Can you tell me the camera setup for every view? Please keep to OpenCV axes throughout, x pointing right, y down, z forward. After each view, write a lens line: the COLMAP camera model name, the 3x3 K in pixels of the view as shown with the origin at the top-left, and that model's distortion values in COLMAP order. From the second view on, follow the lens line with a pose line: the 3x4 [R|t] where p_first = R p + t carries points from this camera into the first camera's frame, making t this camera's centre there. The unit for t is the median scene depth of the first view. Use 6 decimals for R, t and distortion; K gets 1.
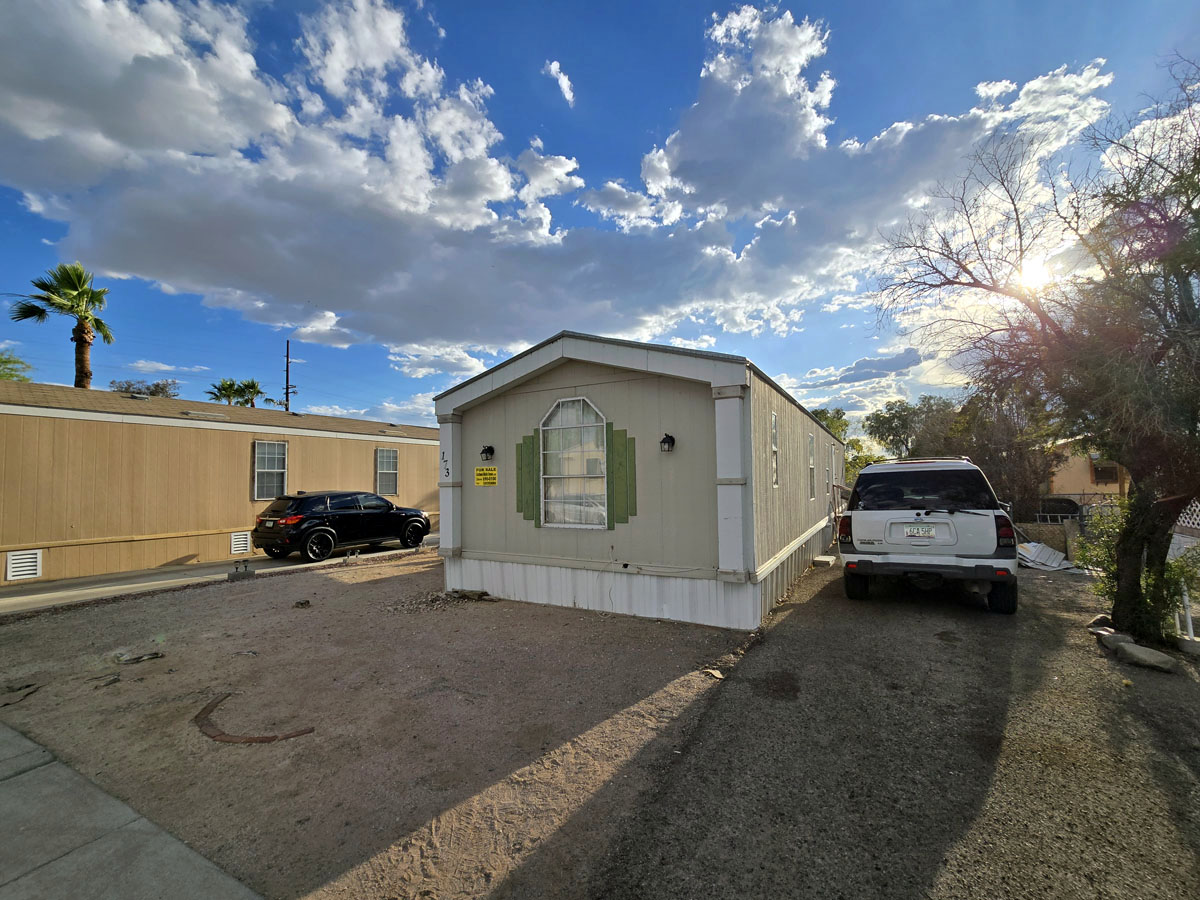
lens RADIAL K [[502.2, 0, 593.9], [0, 502.2, 454.1], [0, 0, 1]] dist [-0.003697, -0.001018]
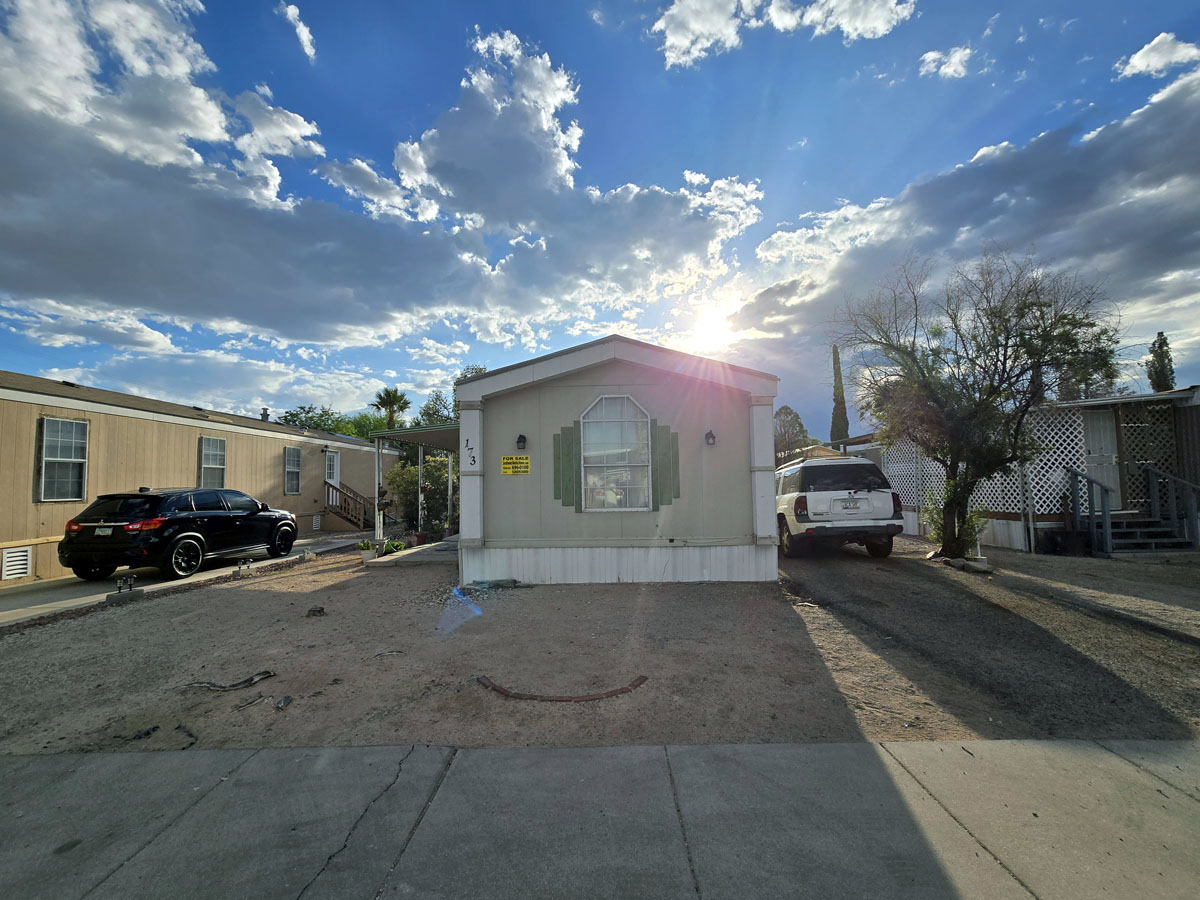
lens RADIAL K [[502.2, 0, 593.9], [0, 502.2, 454.1], [0, 0, 1]] dist [-0.003697, -0.001018]
pose [[0.883539, 0.028970, 0.467461, -0.671568], [-0.022306, 0.999555, -0.019787, 0.047378], [-0.467826, 0.007055, 0.883792, 0.041408]]
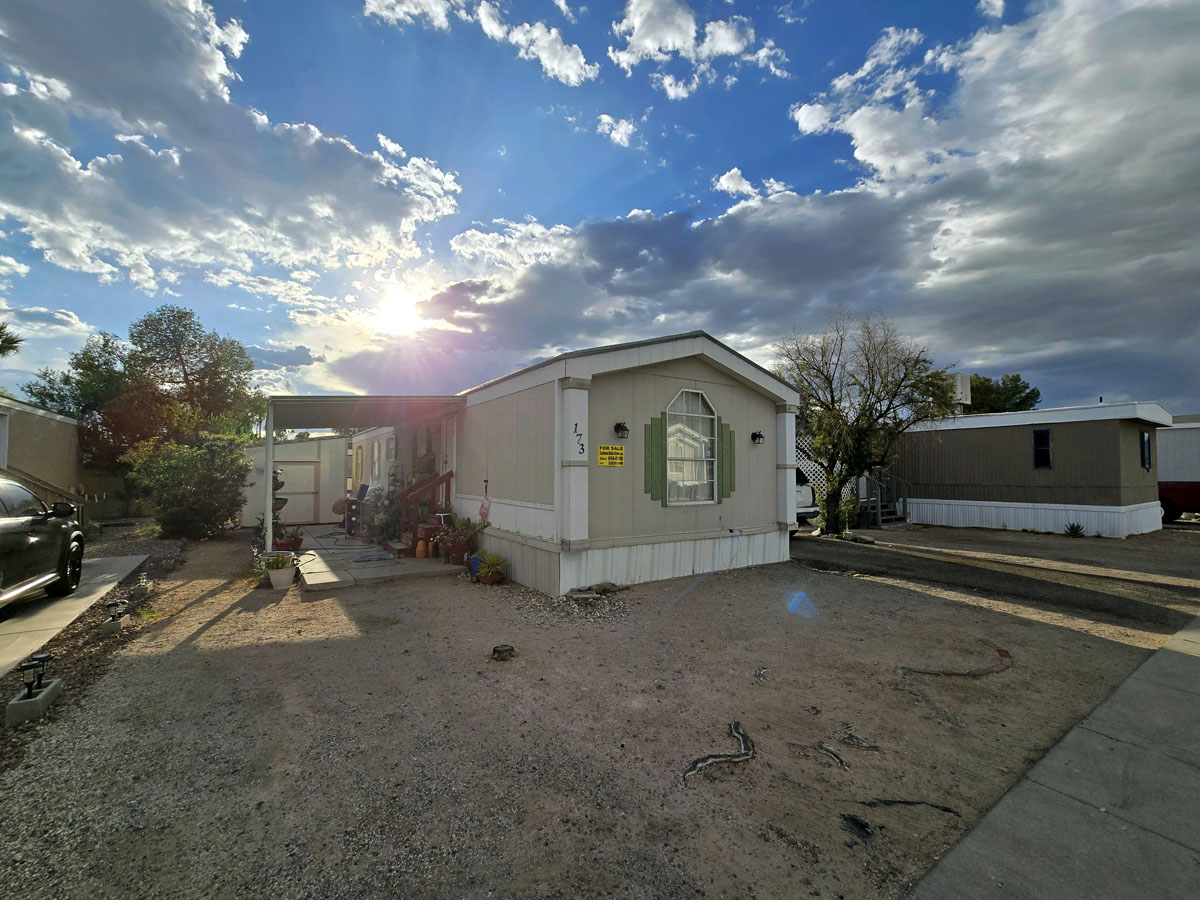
lens RADIAL K [[508.7, 0, 590.6], [0, 508.7, 449.0], [0, 0, 1]] dist [-0.001986, -0.000648]
pose [[0.462597, 0.057342, 0.884712, -1.282690], [-0.054256, 0.997867, -0.036306, 0.083207], [-0.884907, -0.031206, 0.464721, 0.740157]]
